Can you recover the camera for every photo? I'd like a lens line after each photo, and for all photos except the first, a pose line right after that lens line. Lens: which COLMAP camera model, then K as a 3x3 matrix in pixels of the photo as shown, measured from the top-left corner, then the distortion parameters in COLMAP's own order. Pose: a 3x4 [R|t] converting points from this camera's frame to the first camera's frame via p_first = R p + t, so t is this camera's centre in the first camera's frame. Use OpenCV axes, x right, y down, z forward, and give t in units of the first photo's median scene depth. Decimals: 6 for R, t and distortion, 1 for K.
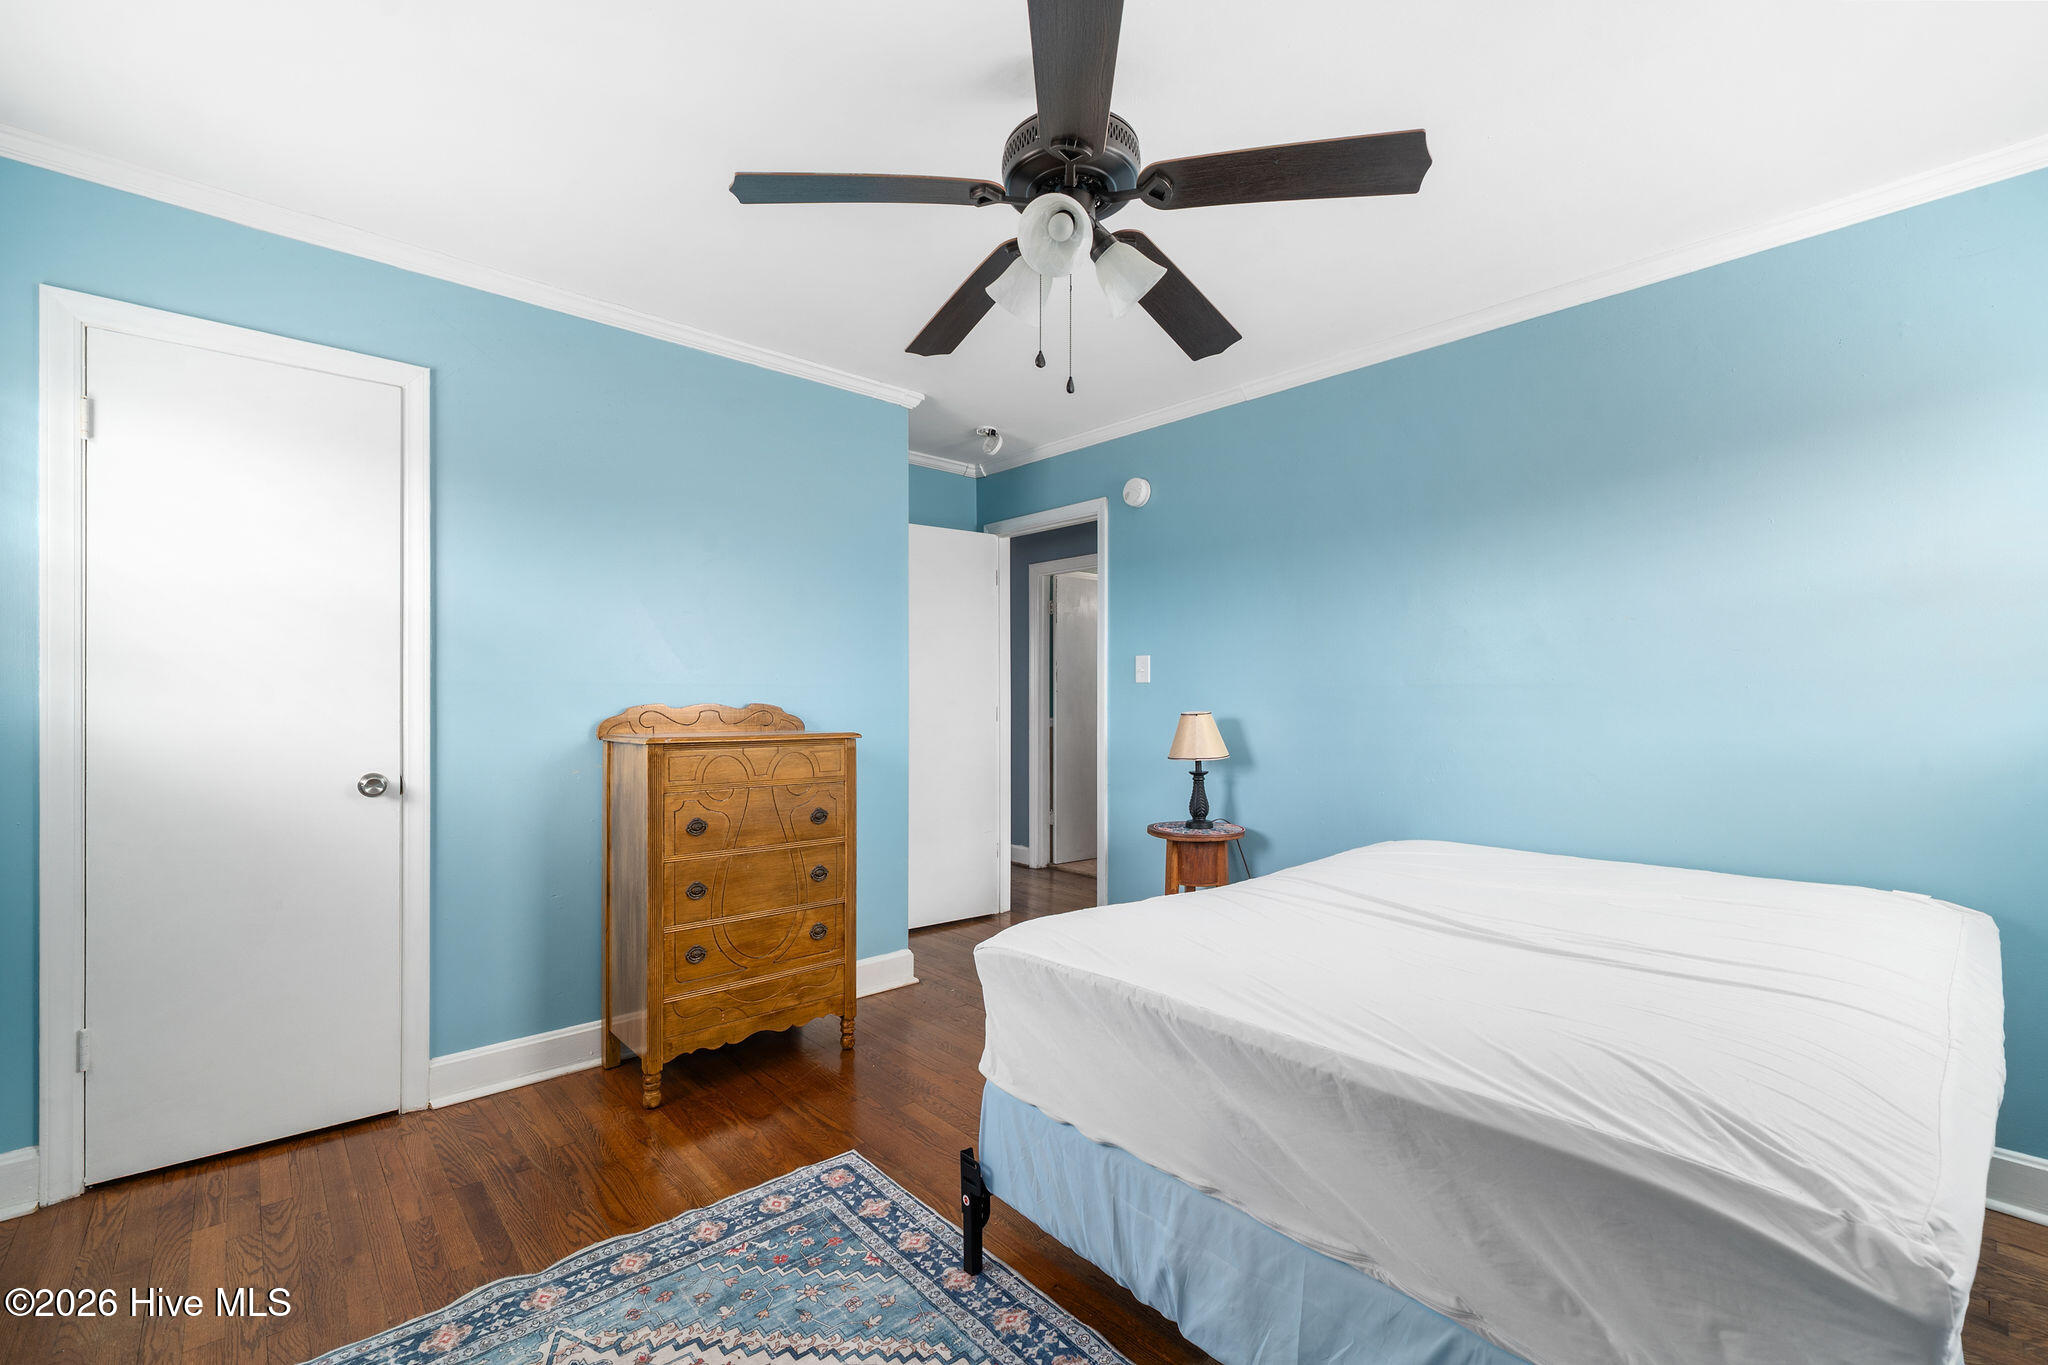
lens RADIAL K [[868.0, 0, 1027.3], [0, 868.0, 693.6], [0, 0, 1]] dist [0.000390, 0.000041]
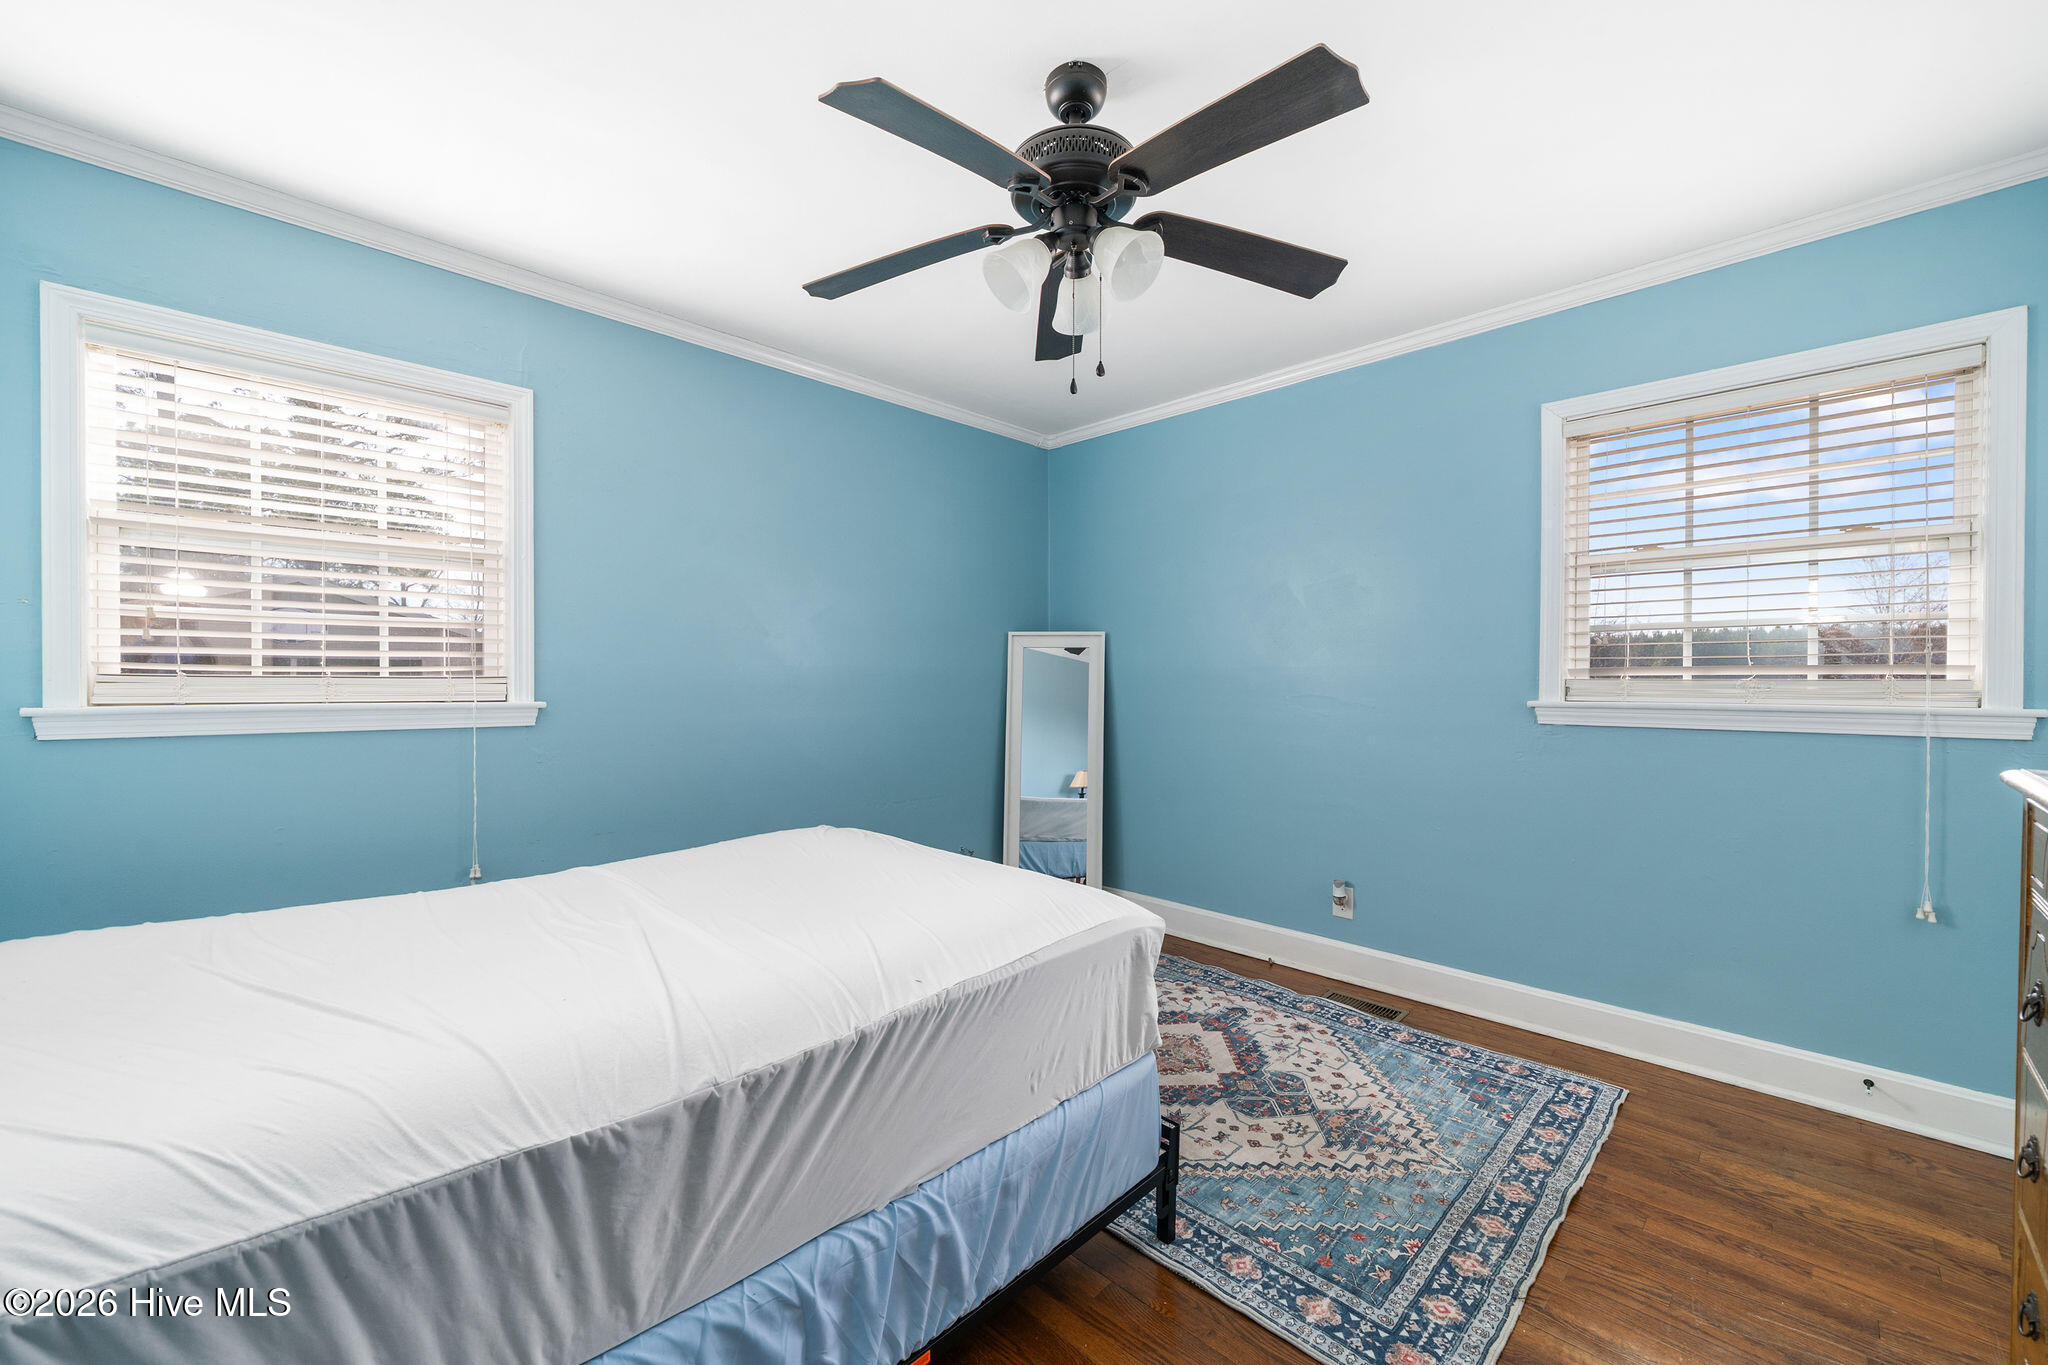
lens RADIAL K [[803.6, 0, 1022.7], [0, 803.6, 686.0], [0, 0, 1]] dist [0.000124, 0.000007]
pose [[-0.998791, -0.002262, -0.049113, 0.150844], [-0.002415, 0.999992, 0.003039, 0.009453], [0.049106, 0.003154, -0.998789, 1.891010]]
